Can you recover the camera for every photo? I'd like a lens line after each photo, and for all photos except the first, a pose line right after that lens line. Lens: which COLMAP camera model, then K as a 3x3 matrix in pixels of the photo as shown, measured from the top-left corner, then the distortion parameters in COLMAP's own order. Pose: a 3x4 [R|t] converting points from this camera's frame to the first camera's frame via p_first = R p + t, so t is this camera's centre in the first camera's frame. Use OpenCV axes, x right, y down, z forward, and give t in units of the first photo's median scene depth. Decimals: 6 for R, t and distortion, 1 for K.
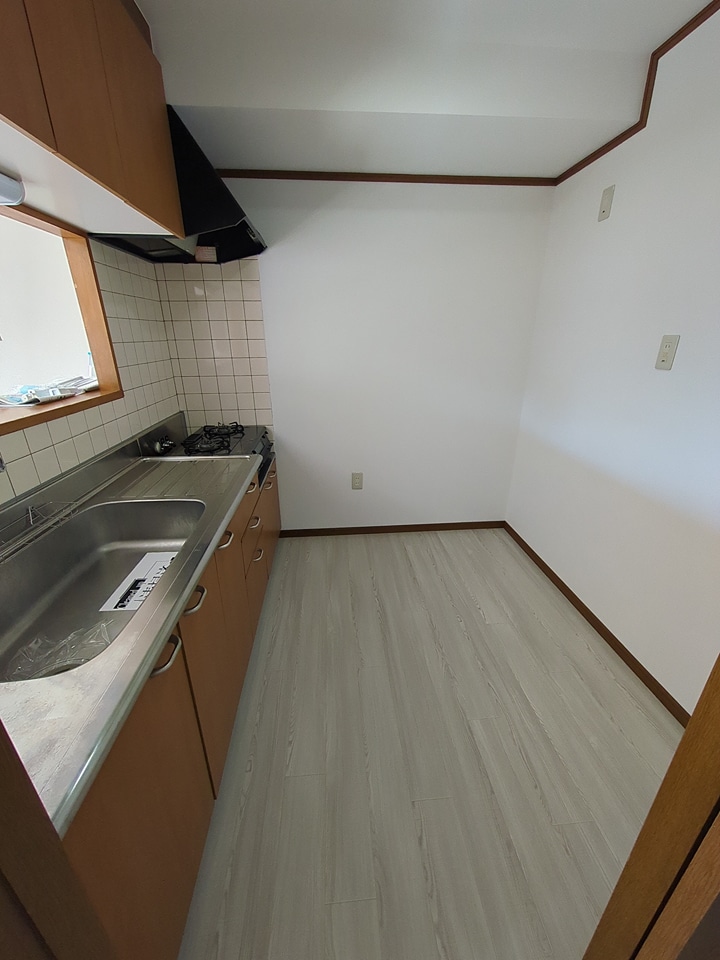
lens RADIAL K [[380.0, 0, 360.2], [0, 380.0, 482.8], [0, 0, 1]] dist [-0.000053, 0.000293]
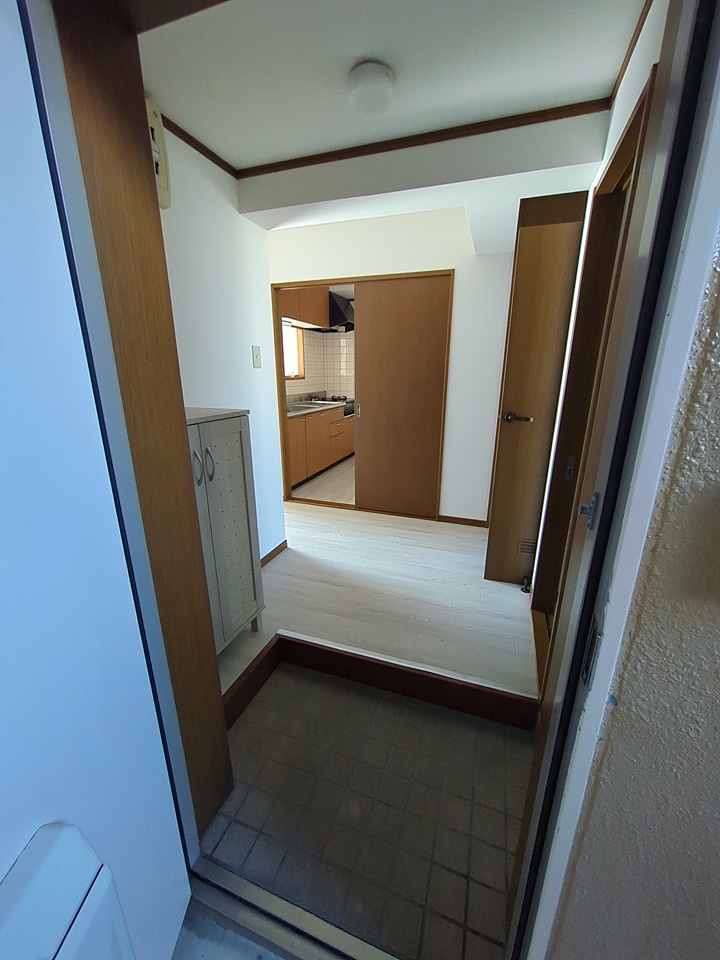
lens RADIAL K [[380.0, 0, 360.2], [0, 380.0, 482.8], [0, 0, 1]] dist [-0.000053, 0.000293]
pose [[0.909352, 0.121739, -0.397816, 0.846707], [-0.154846, 0.986567, -0.052050, 0.531512], [0.386136, 0.108932, 0.915987, -1.172731]]
